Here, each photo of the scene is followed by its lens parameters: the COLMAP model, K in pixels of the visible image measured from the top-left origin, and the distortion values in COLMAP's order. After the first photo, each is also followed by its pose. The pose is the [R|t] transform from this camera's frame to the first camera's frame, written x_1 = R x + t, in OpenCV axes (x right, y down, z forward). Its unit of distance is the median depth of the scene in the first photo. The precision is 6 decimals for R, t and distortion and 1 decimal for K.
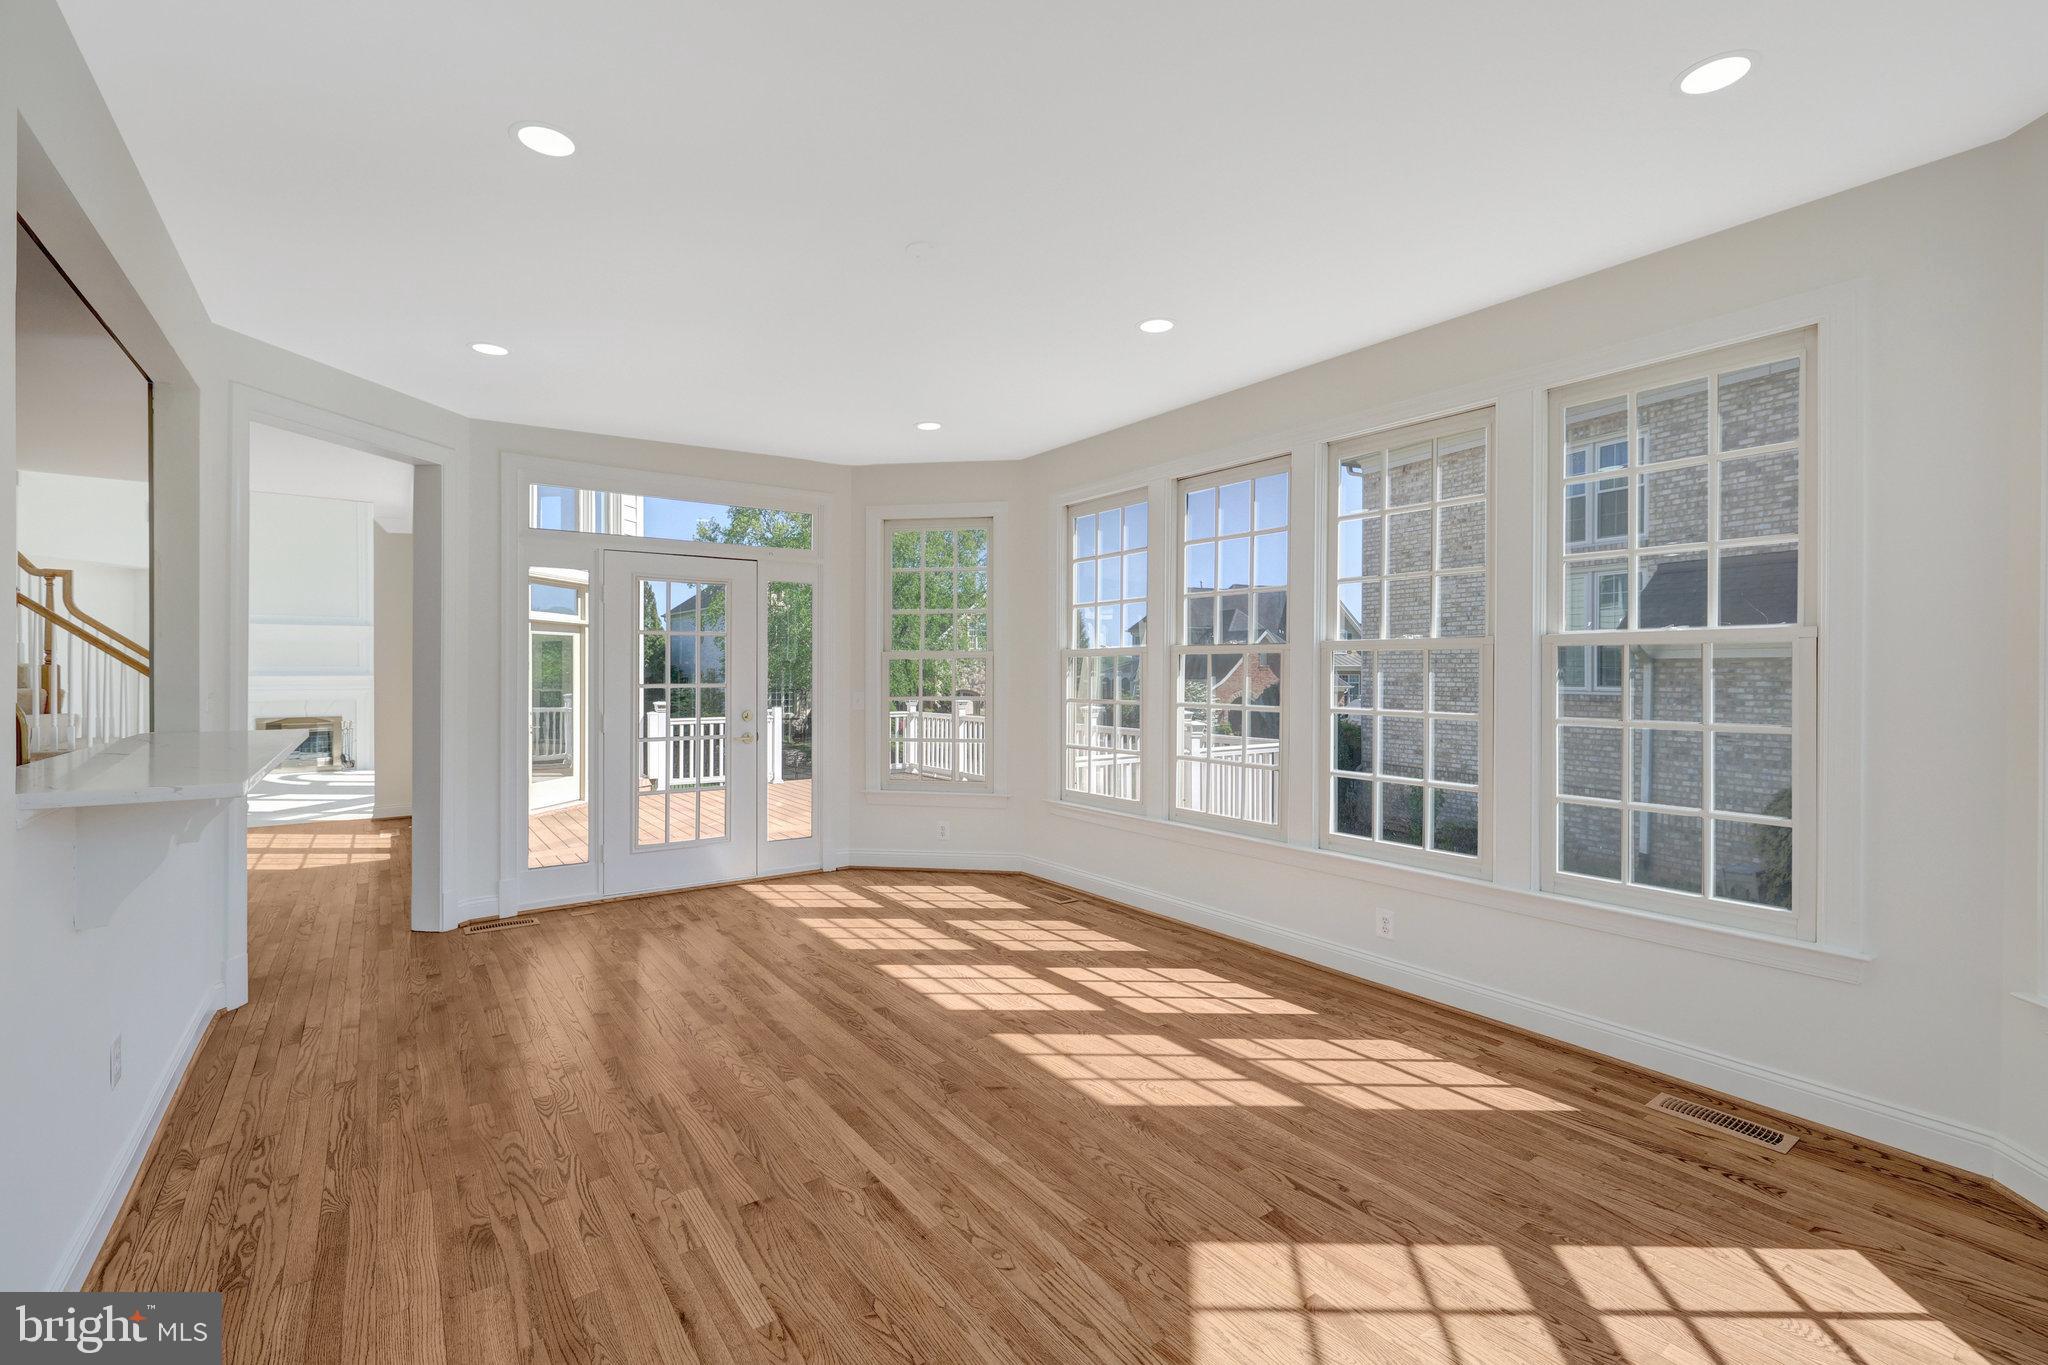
lens RADIAL K [[861.8, 0, 998.5], [0, 861.8, 673.3], [0, 0, 1]] dist [-0.000423, 0.000714]
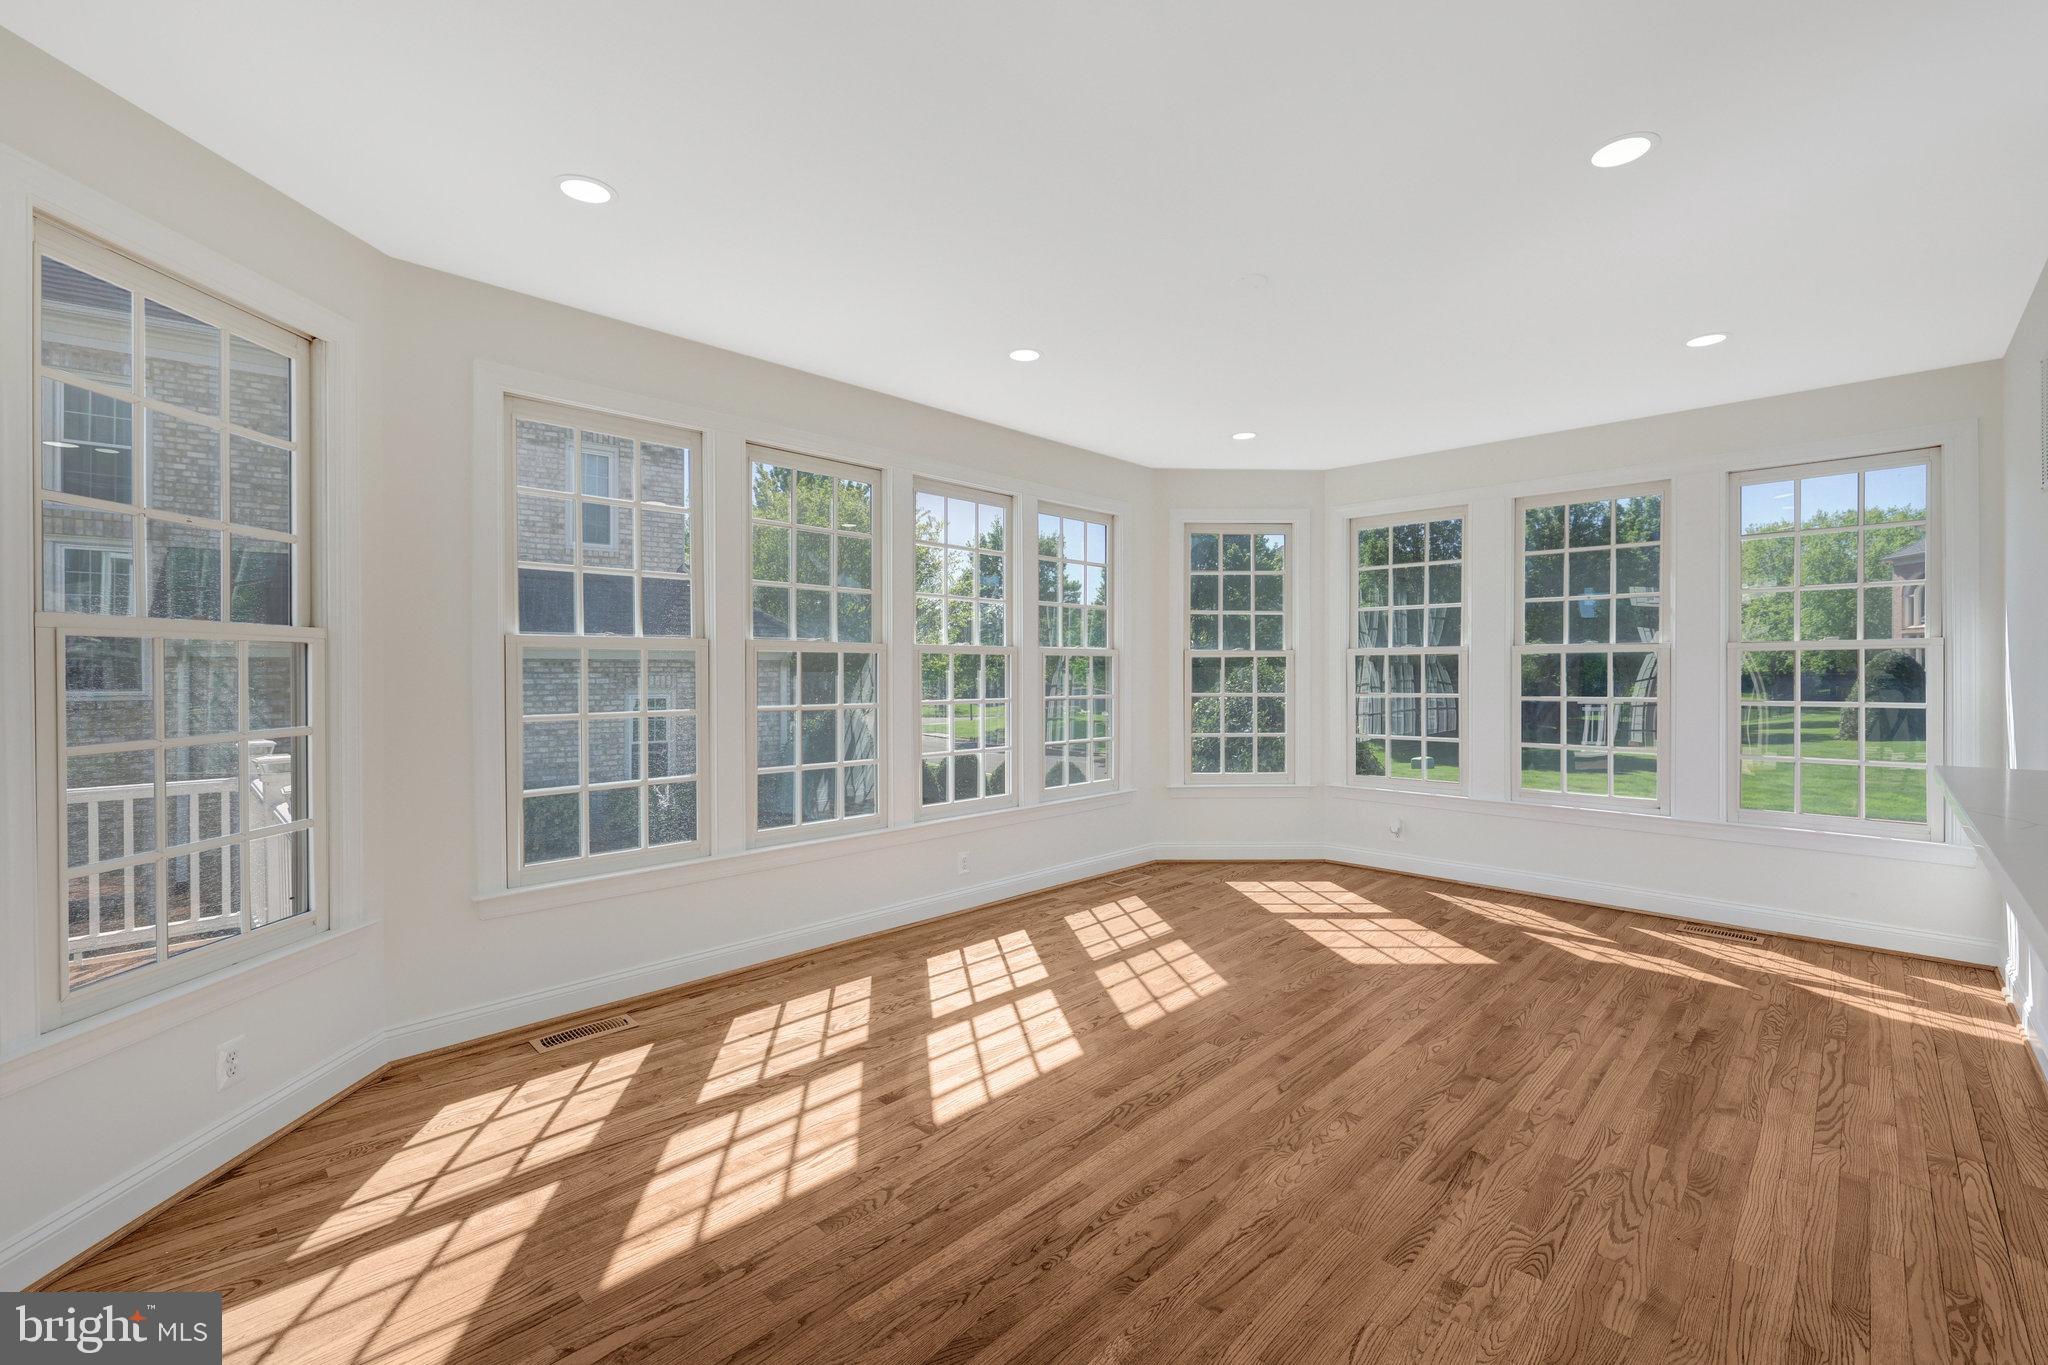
lens RADIAL K [[861.8, 0, 998.5], [0, 861.8, 673.3], [0, 0, 1]] dist [-0.000423, 0.000714]
pose [[-0.156156, -0.006236, 0.987713, -0.877167], [0.002087, 0.999976, 0.006644, -0.009574], [-0.987730, 0.003098, -0.156140, 1.165711]]
